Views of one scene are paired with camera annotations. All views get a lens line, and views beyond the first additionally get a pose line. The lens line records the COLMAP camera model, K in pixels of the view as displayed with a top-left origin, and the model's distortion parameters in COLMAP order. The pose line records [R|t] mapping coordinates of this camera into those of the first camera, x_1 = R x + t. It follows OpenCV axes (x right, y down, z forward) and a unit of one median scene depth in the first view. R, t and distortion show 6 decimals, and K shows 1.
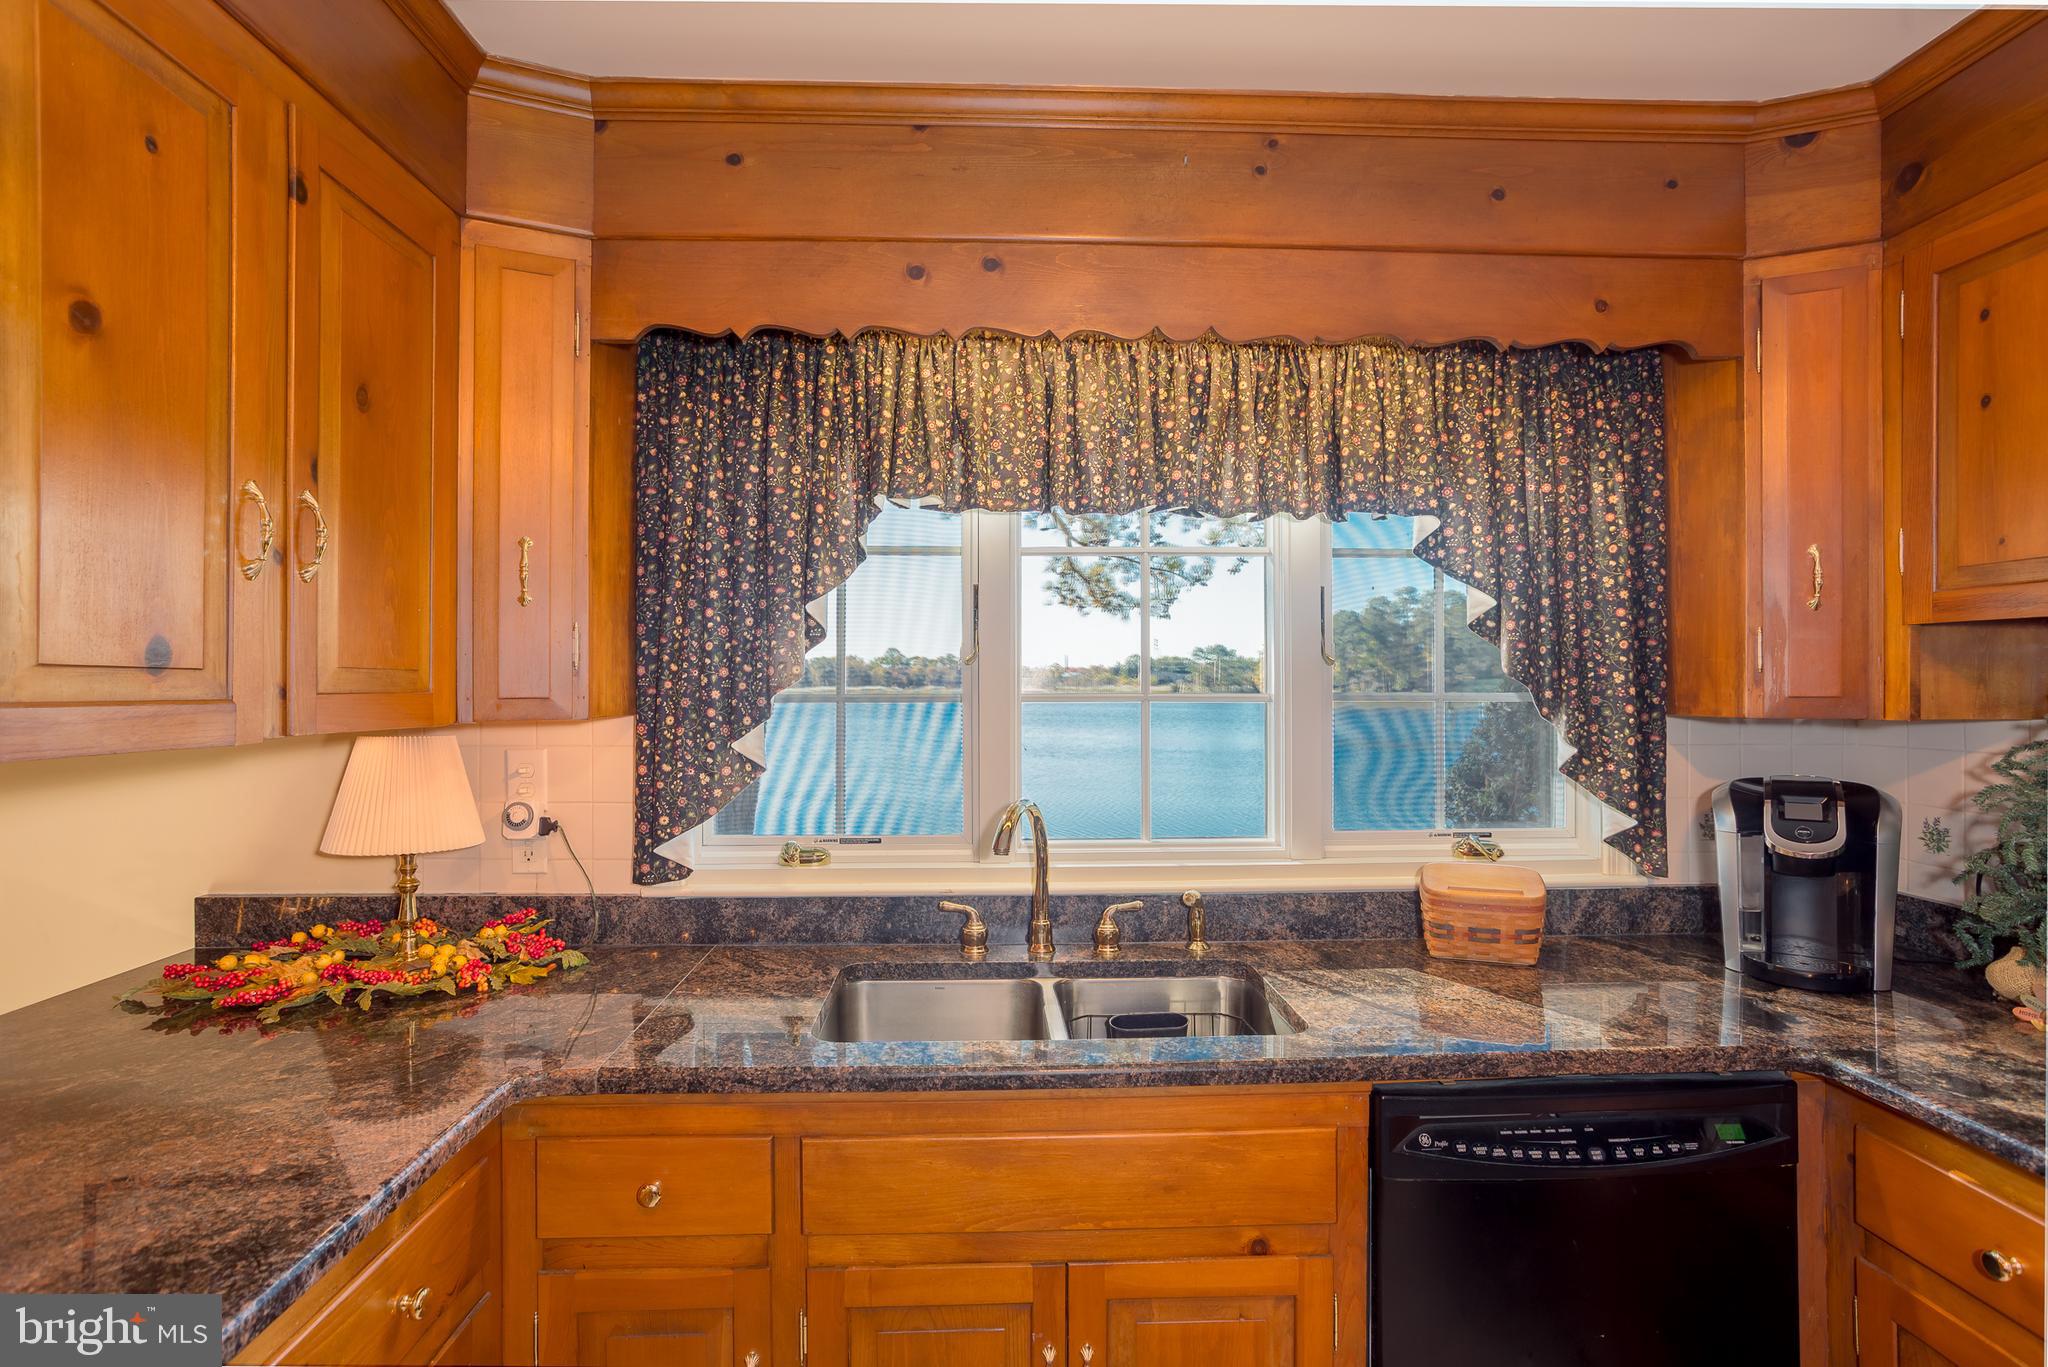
lens RADIAL K [[1001.7, 0, 1033.3], [0, 1001.7, 677.6], [0, 0, 1]] dist [-0.050124, 0.032668]
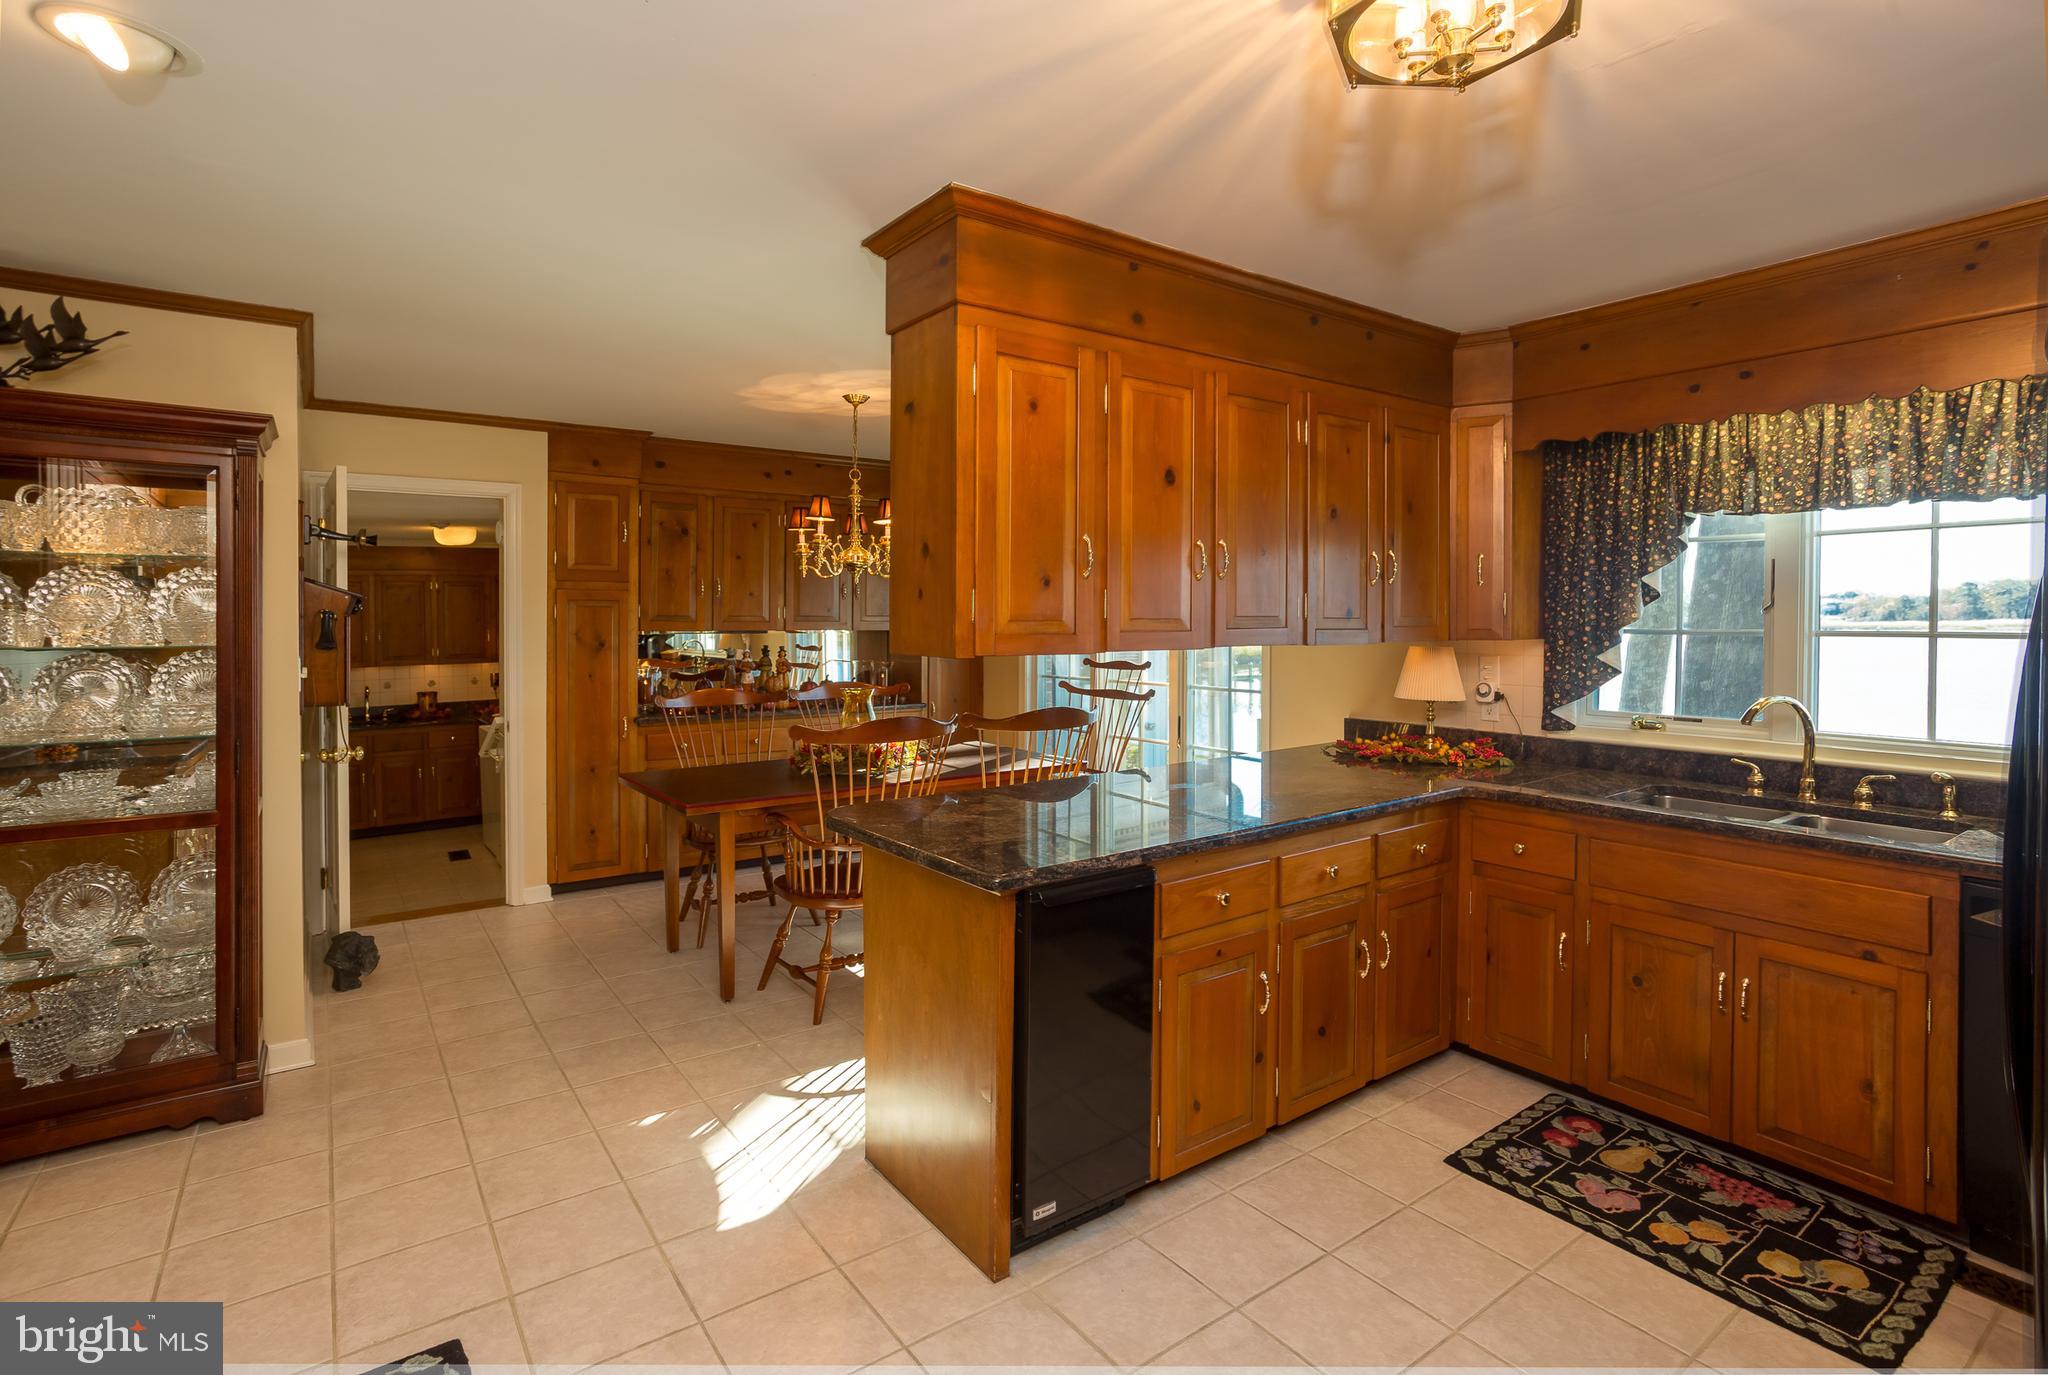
lens RADIAL K [[975.8, 0, 1007.8], [0, 975.8, 634.7], [0, 0, 1]] dist [-0.019987, 0.015015]
pose [[0.534837, 0.017585, -0.844772, 0.608444], [0.004728, 0.999705, 0.023803, -0.019485], [0.844942, -0.016725, 0.534596, -0.834128]]
